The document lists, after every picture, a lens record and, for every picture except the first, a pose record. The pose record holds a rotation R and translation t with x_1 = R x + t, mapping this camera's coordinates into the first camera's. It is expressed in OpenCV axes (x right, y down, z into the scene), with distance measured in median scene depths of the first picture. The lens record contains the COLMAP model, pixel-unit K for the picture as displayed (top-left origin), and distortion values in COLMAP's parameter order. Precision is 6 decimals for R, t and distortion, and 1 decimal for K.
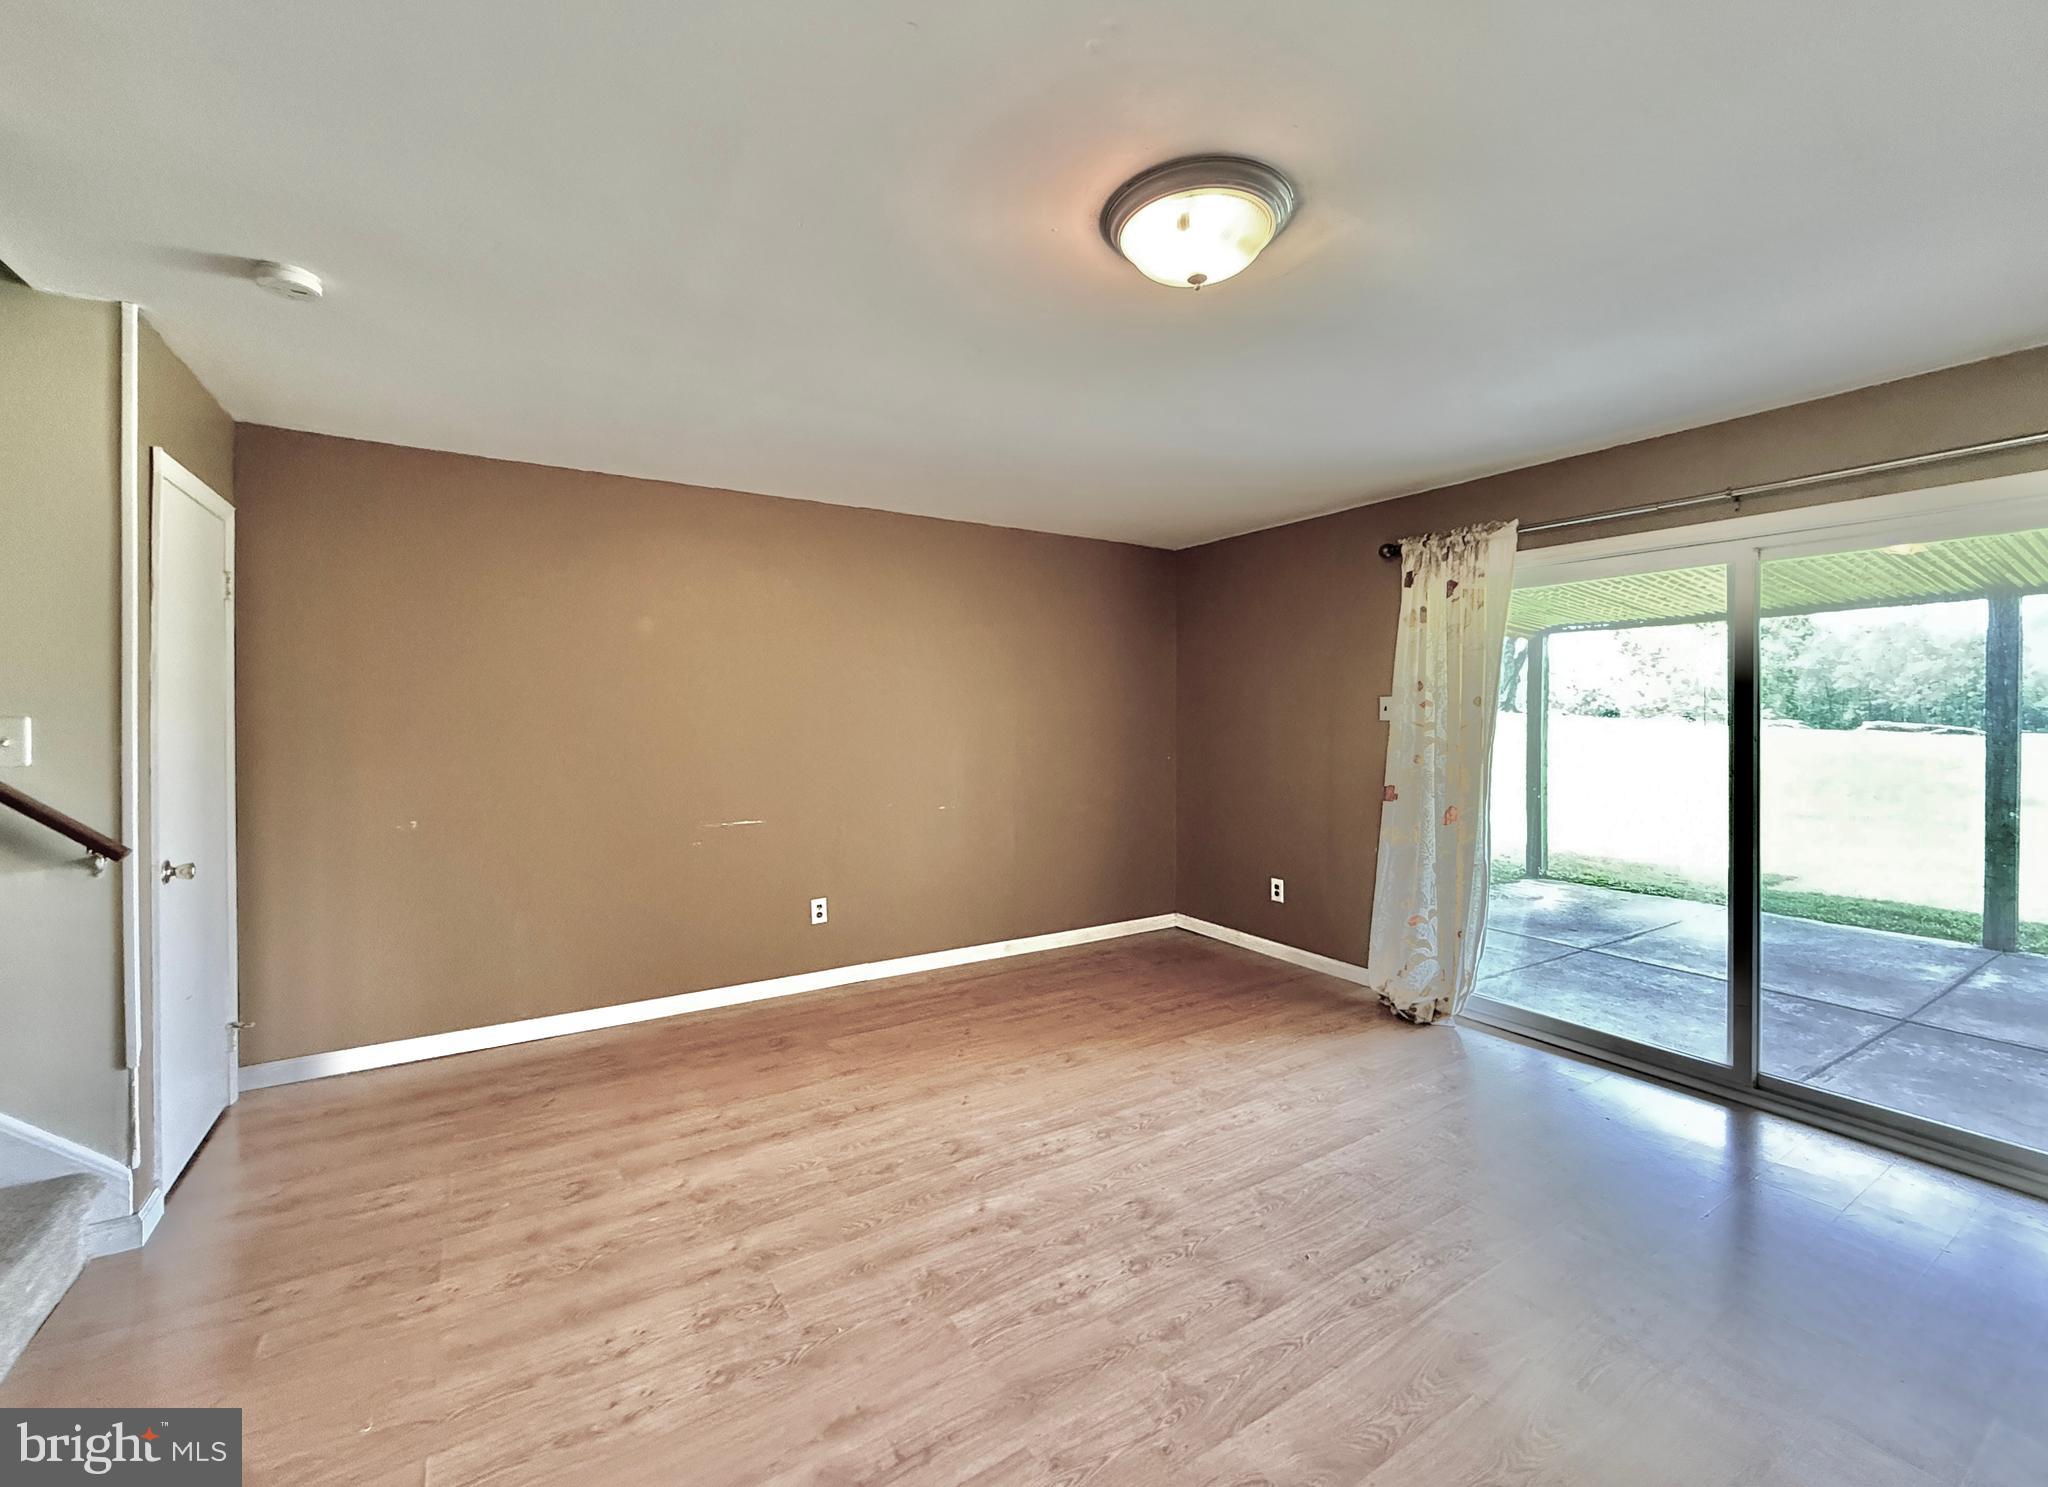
lens RADIAL K [[835.6, 0, 1010.8], [0, 835.6, 719.4], [0, 0, 1]] dist [0.000160, 0.000073]
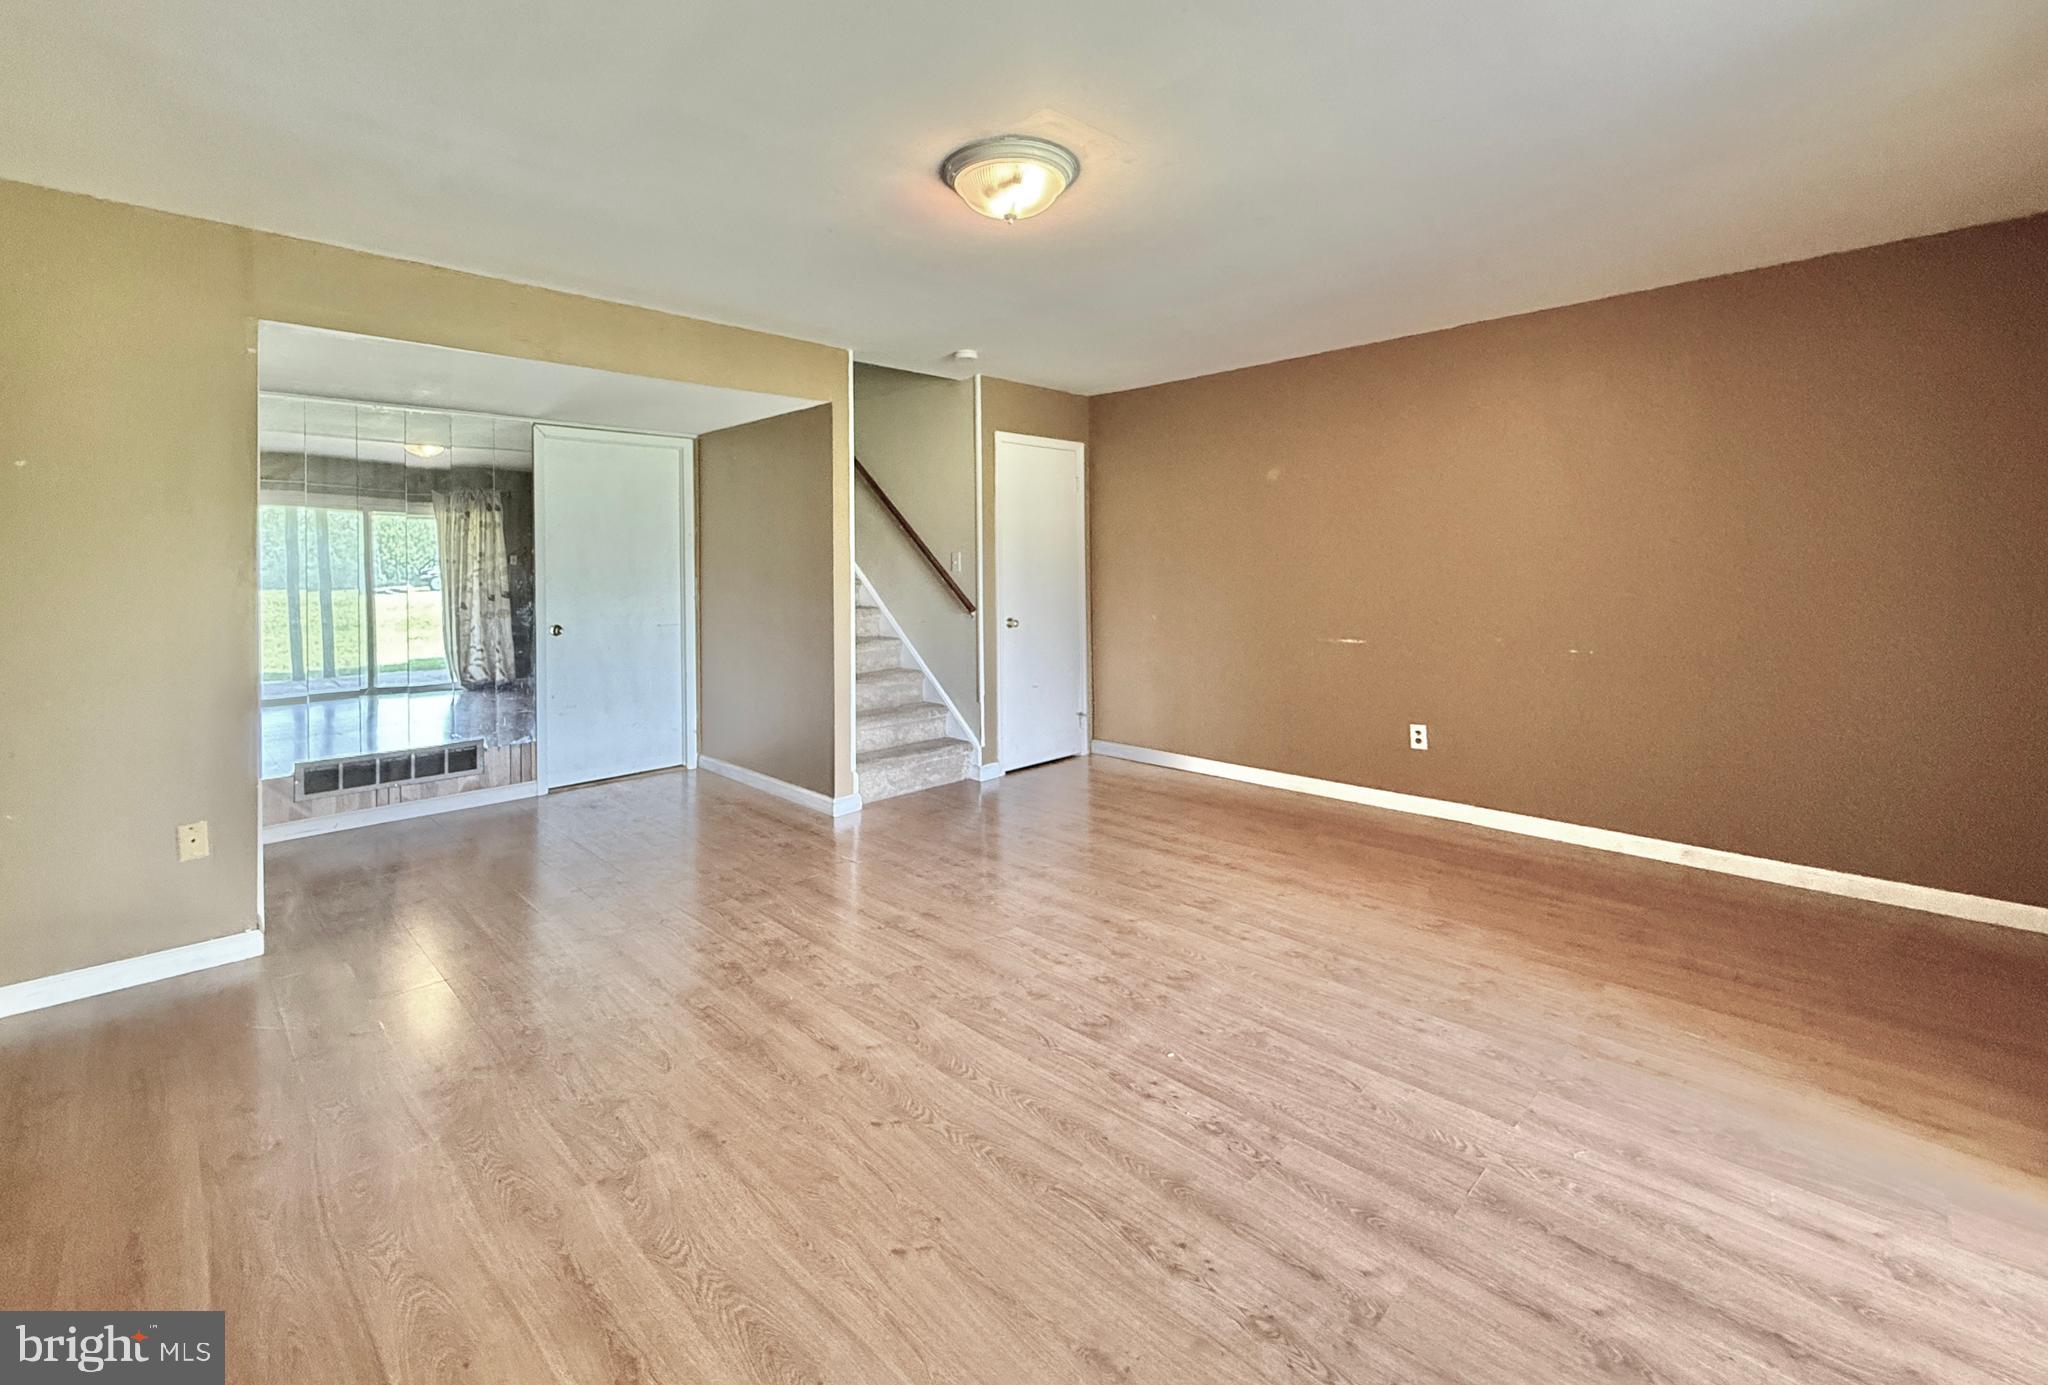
lens RADIAL K [[865.7, 0, 1029.7], [0, 865.7, 562.4], [0, 0, 1]] dist [-0.000644, 0.000059]
pose [[0.236140, -0.007289, -0.971692, 1.203704], [0.003900, 0.999971, -0.006553, 0.039347], [0.971711, -0.002242, 0.236162, 0.518699]]
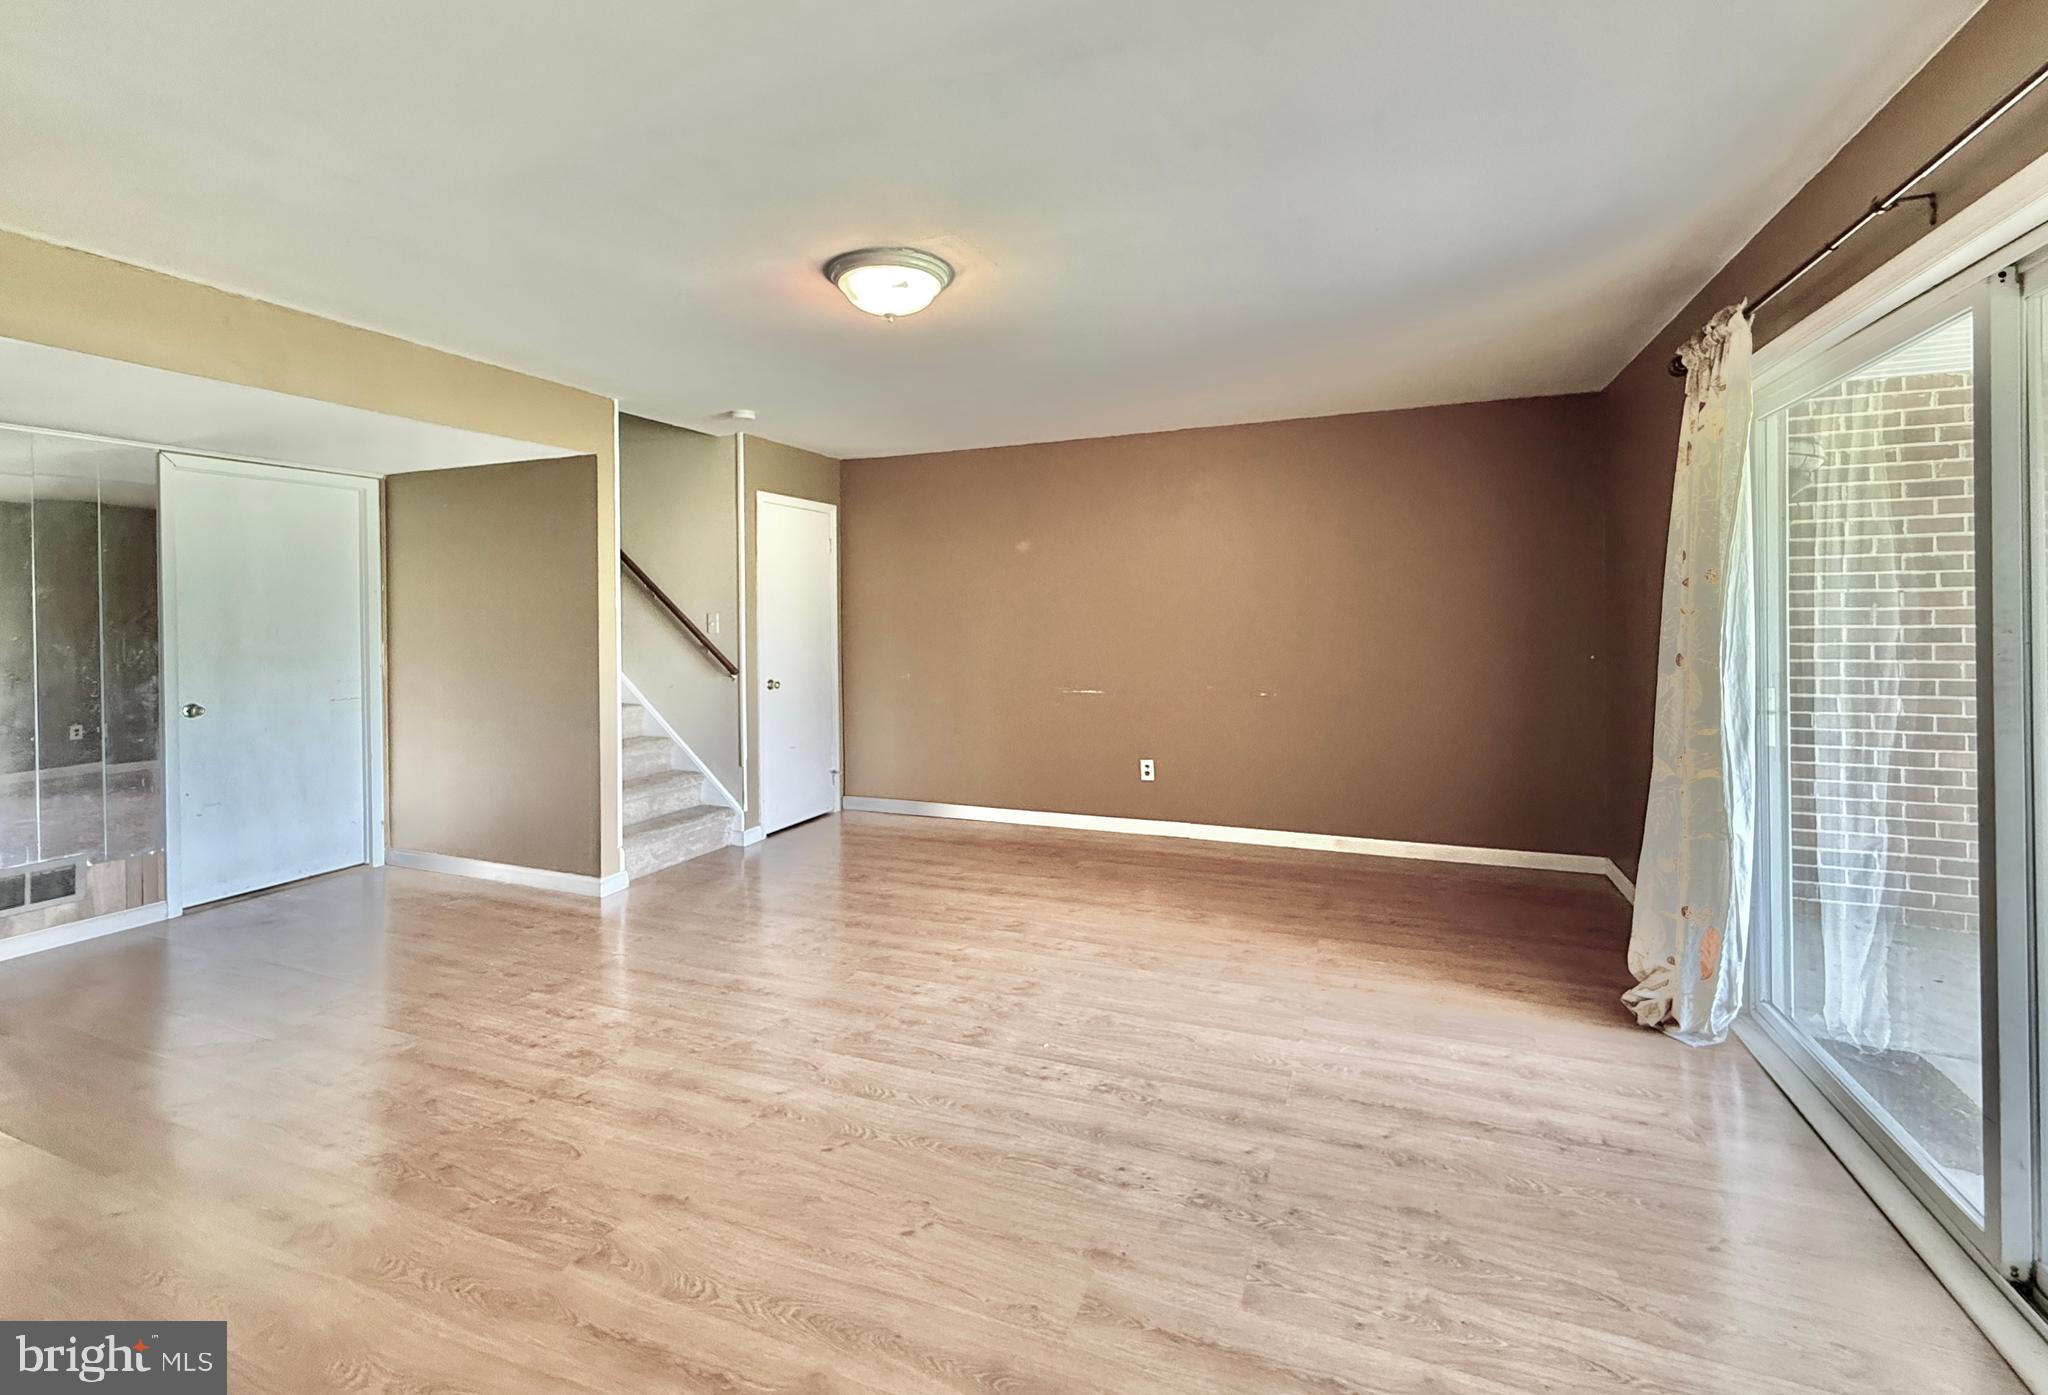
lens RADIAL K [[875.6, 0, 1033.2], [0, 875.6, 616.6], [0, 0, 1]] dist [-0.001417, 0.000253]
pose [[0.593173, -0.006070, -0.805052, 1.227989], [0.005446, 0.999979, -0.003527, 0.017875], [0.805057, -0.002292, 0.593193, 0.202446]]
